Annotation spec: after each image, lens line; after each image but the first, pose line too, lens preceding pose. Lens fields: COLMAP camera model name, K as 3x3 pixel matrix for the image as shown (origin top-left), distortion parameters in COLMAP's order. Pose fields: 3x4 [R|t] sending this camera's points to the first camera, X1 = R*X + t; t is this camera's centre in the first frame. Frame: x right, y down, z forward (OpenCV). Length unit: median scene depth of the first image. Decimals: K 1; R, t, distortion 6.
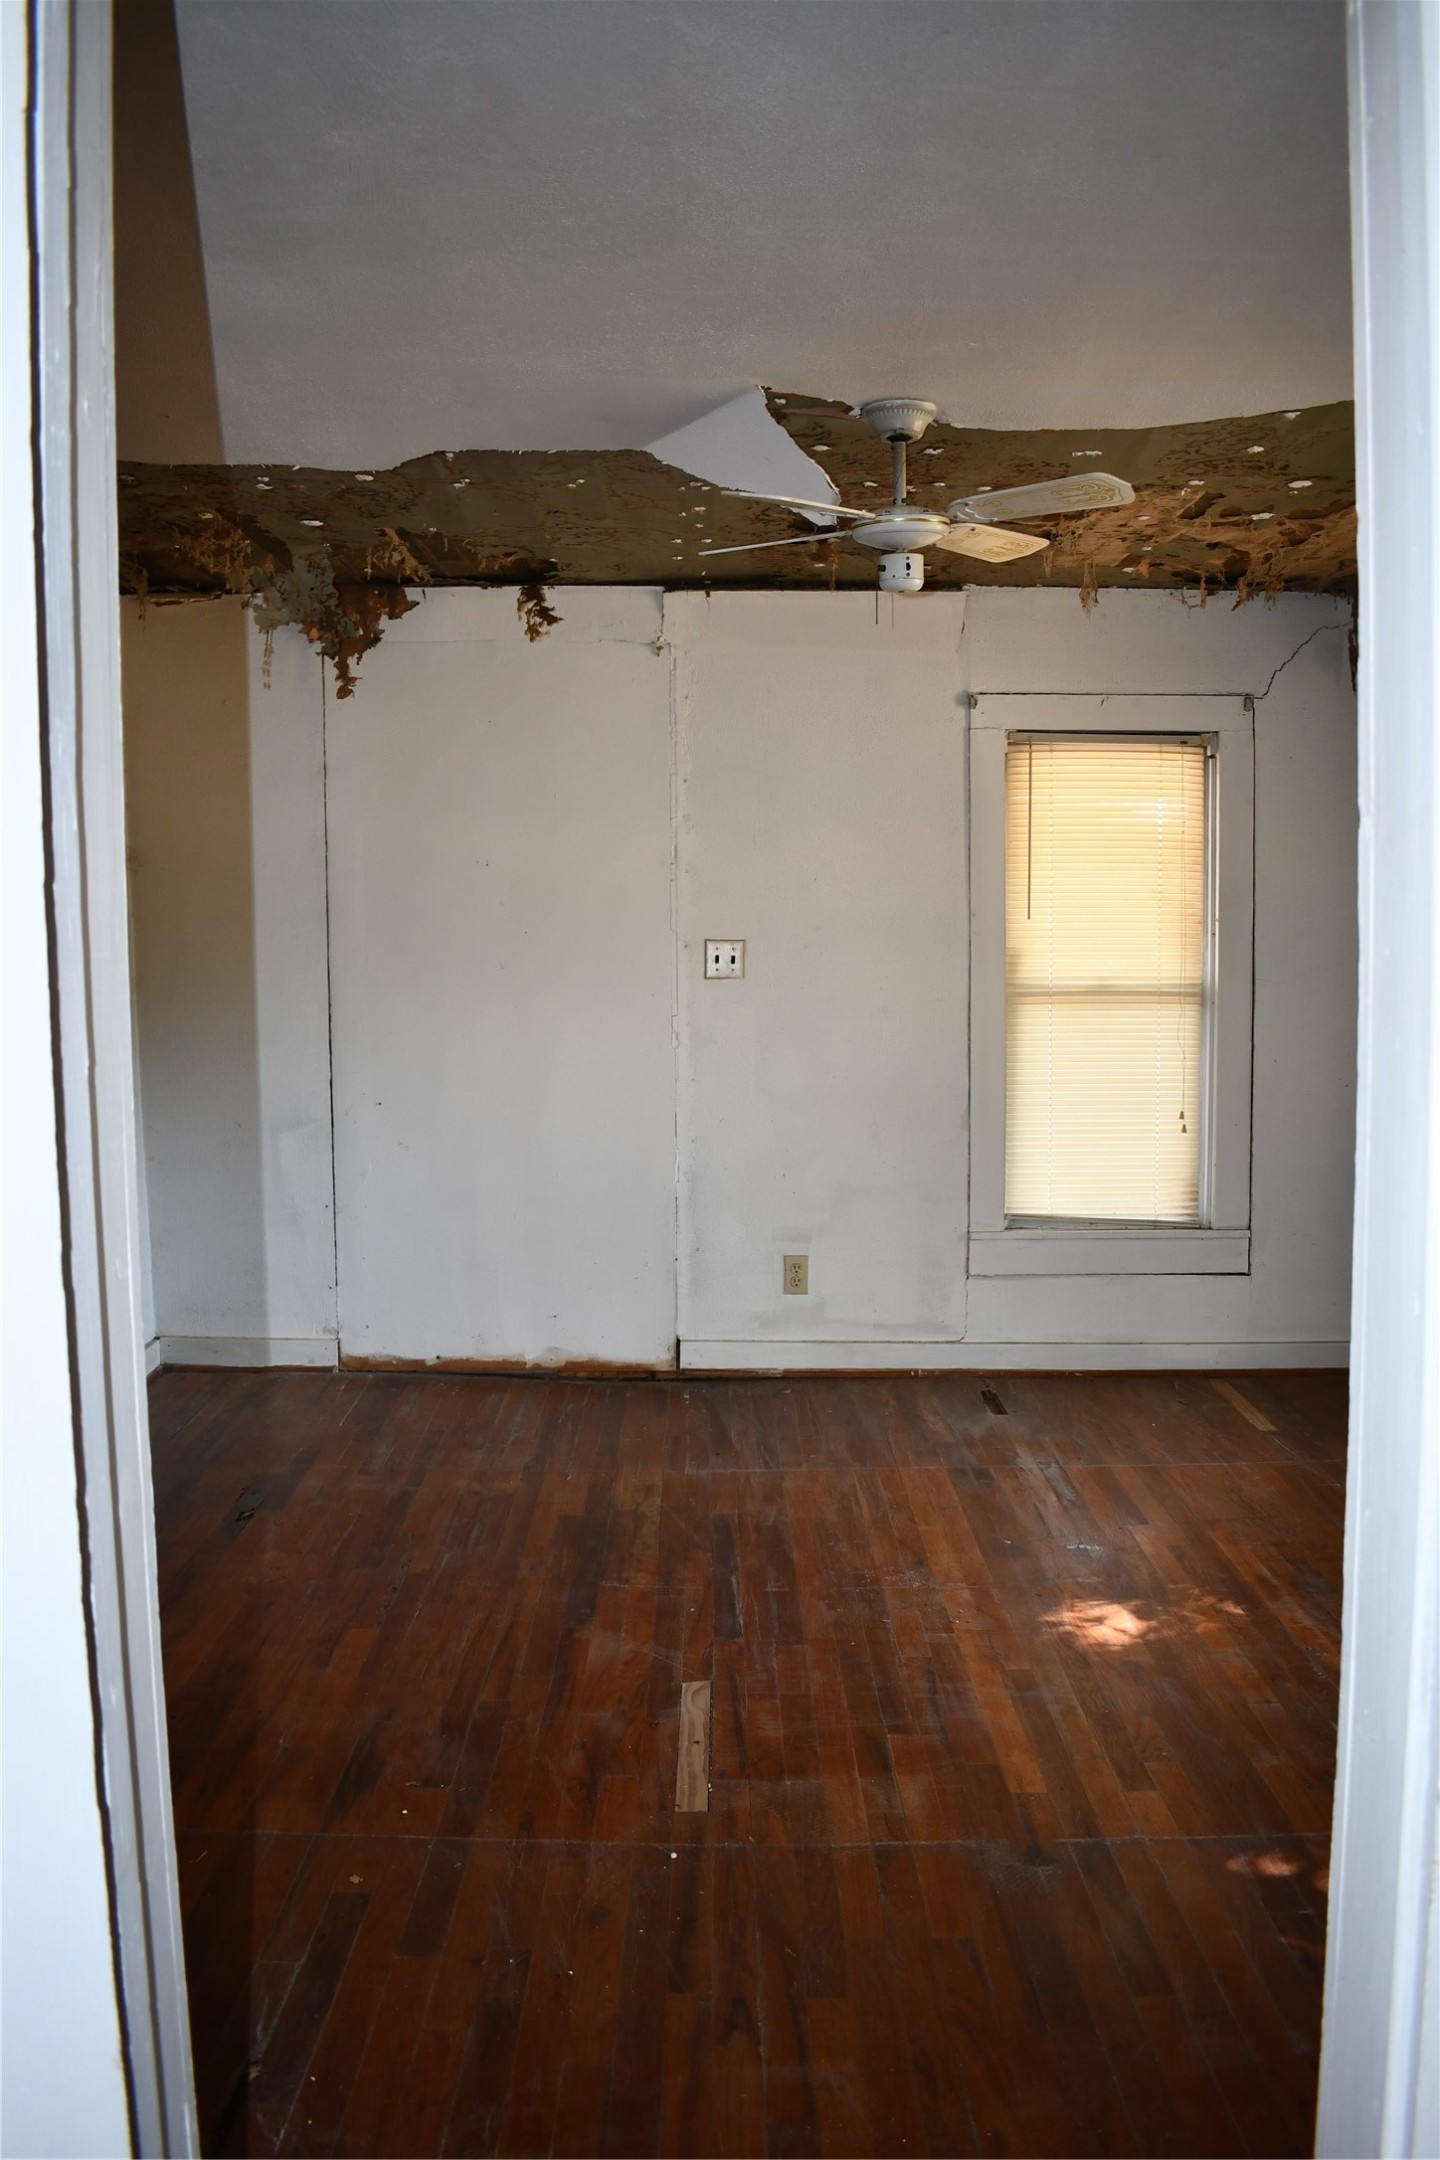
lens RADIAL K [[1680.1, 0, 719.6], [0, 1680.1, 1078.6], [0, 0, 1]] dist [-0.085328, 0.004475]
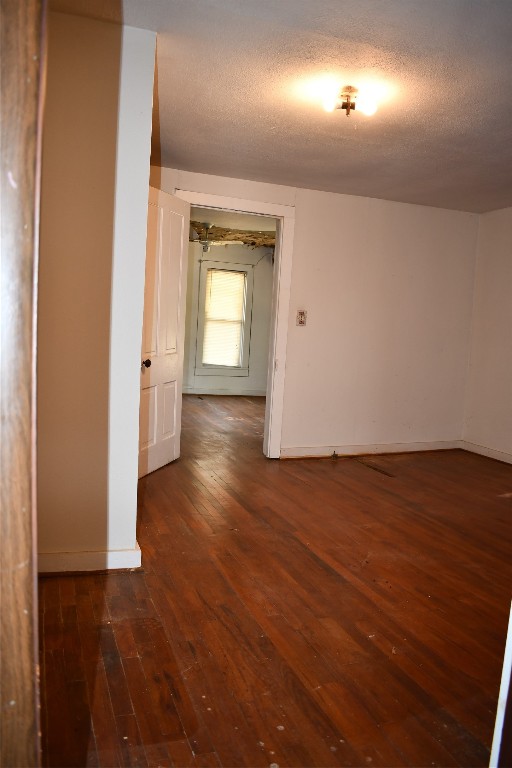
lens RADIAL K [[597.4, 0, 256.5], [0, 597.4, 383.4], [0, 0, 1]] dist [-0.085328, 0.004475]
pose [[0.935487, 0.027500, 0.352290, -0.320401], [-0.037088, 0.999102, 0.020496, 0.101696], [-0.351410, -0.032239, 0.935666, -0.767965]]
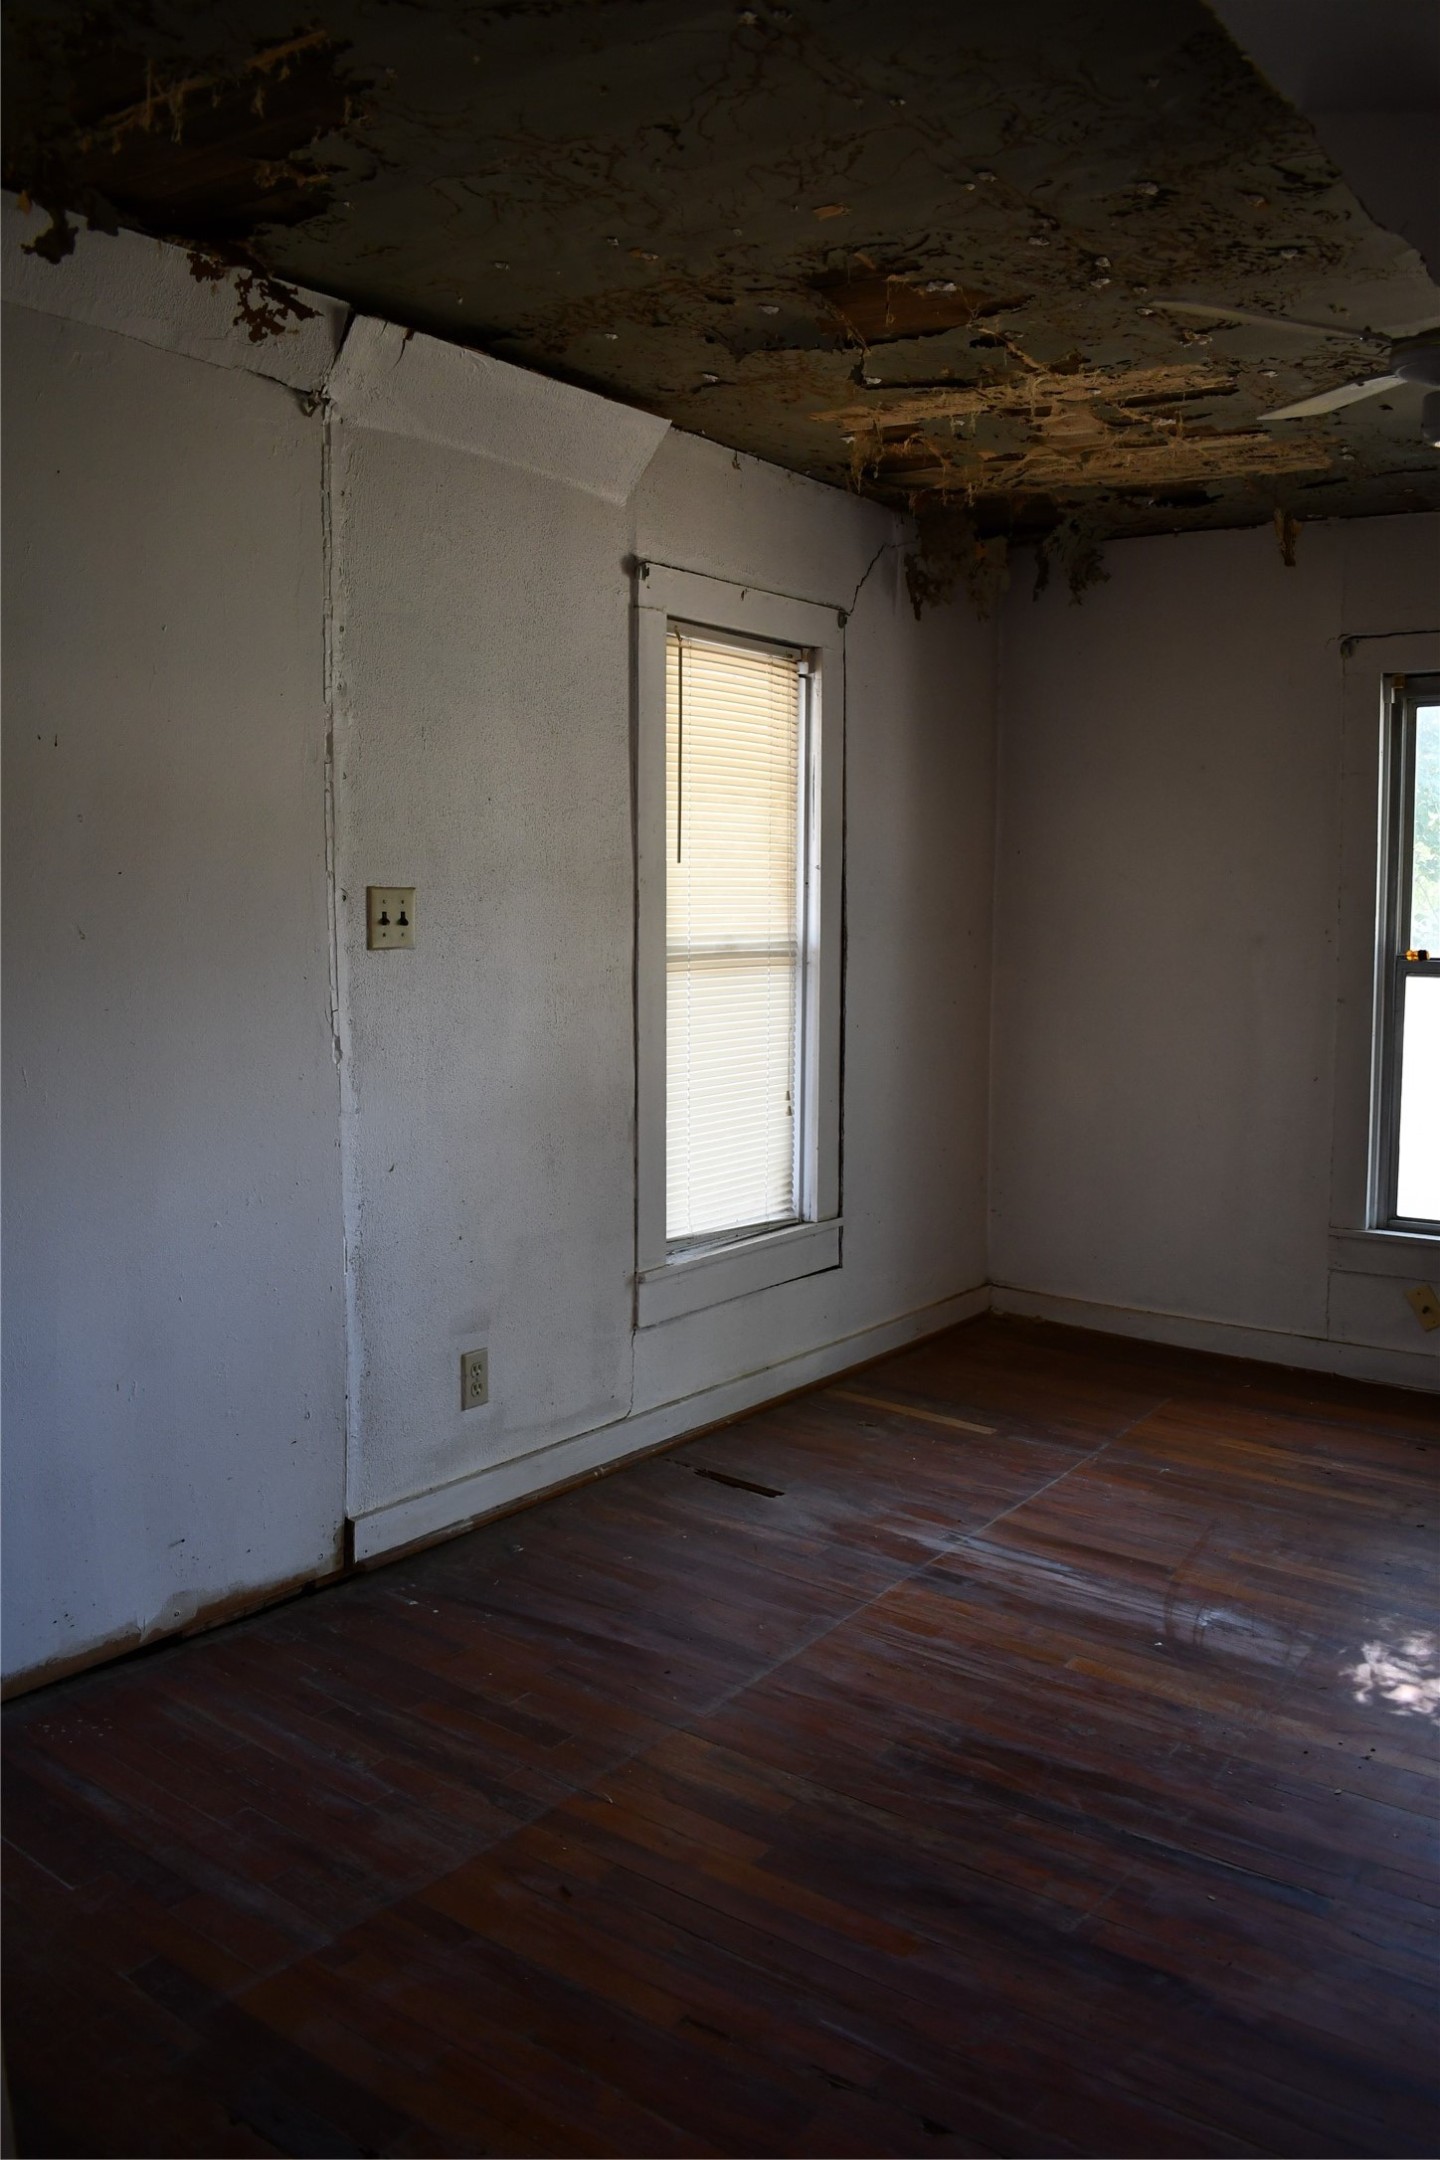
lens RADIAL K [[1680.1, 0, 720.1], [0, 1680.1, 1077.4], [0, 0, 1]] dist [-0.085328, 0.004475]
pose [[0.600575, -0.082537, 0.795297, -0.438872], [0.050334, 0.996588, 0.065417, -0.046571], [-0.797983, 0.000742, 0.602680, 0.522706]]
